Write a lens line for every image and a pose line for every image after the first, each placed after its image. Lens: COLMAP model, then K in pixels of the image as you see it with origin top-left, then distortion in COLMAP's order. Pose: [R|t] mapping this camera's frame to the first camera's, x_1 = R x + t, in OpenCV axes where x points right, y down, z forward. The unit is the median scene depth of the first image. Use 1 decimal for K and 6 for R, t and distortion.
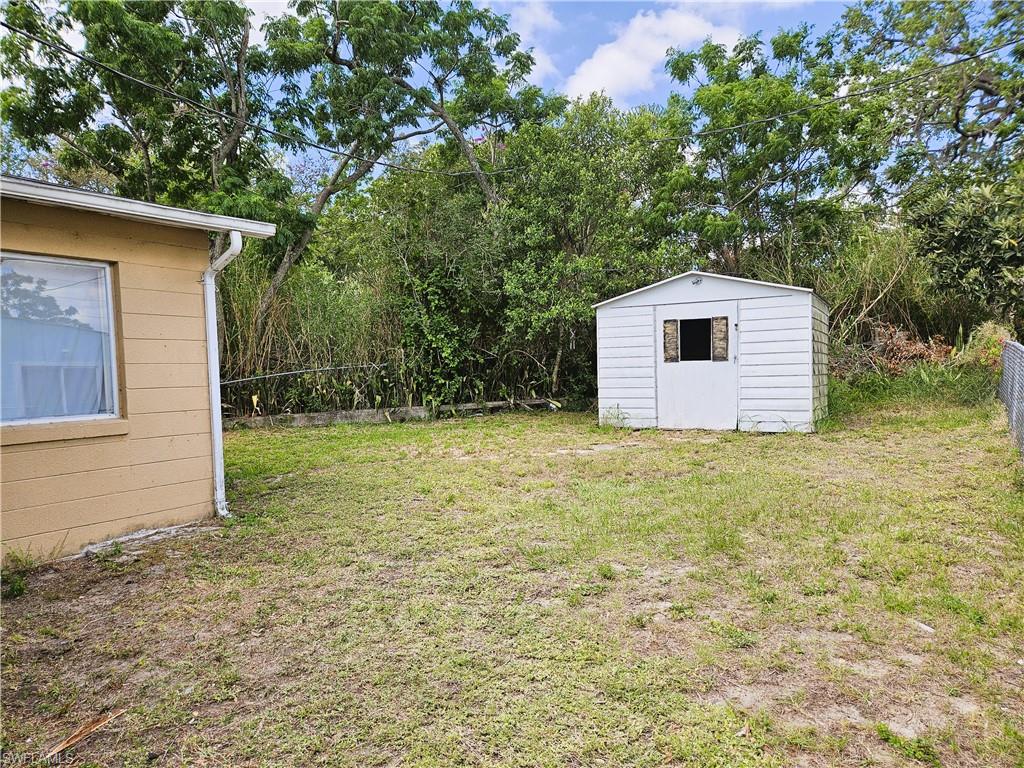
lens RADIAL K [[677.0, 0, 507.2], [0, 677.0, 390.6], [0, 0, 1]] dist [0.052529, -0.036292]
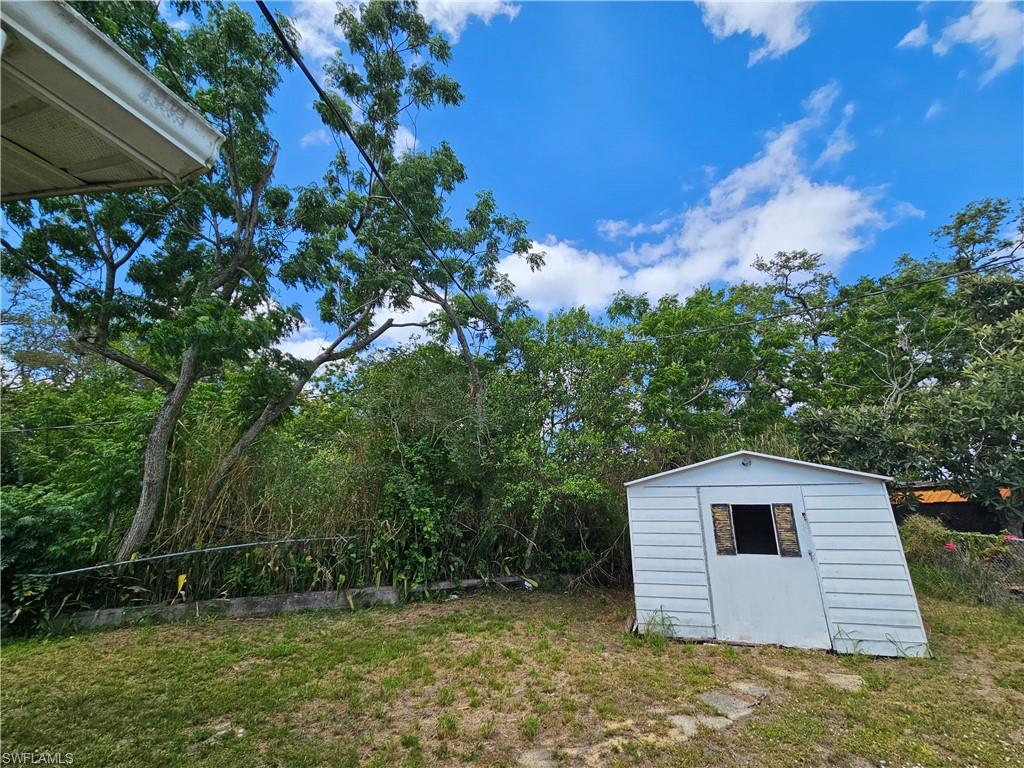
lens RADIAL K [[420.3, 0, 517.1], [0, 420.3, 386.5], [0, 0, 1]] dist [0.000231, 0.000512]
pose [[0.970863, 0.099177, 0.218150, -0.114088], [-0.019120, 0.939496, -0.342025, -0.040344], [-0.238872, 0.327889, 0.914018, 0.369349]]
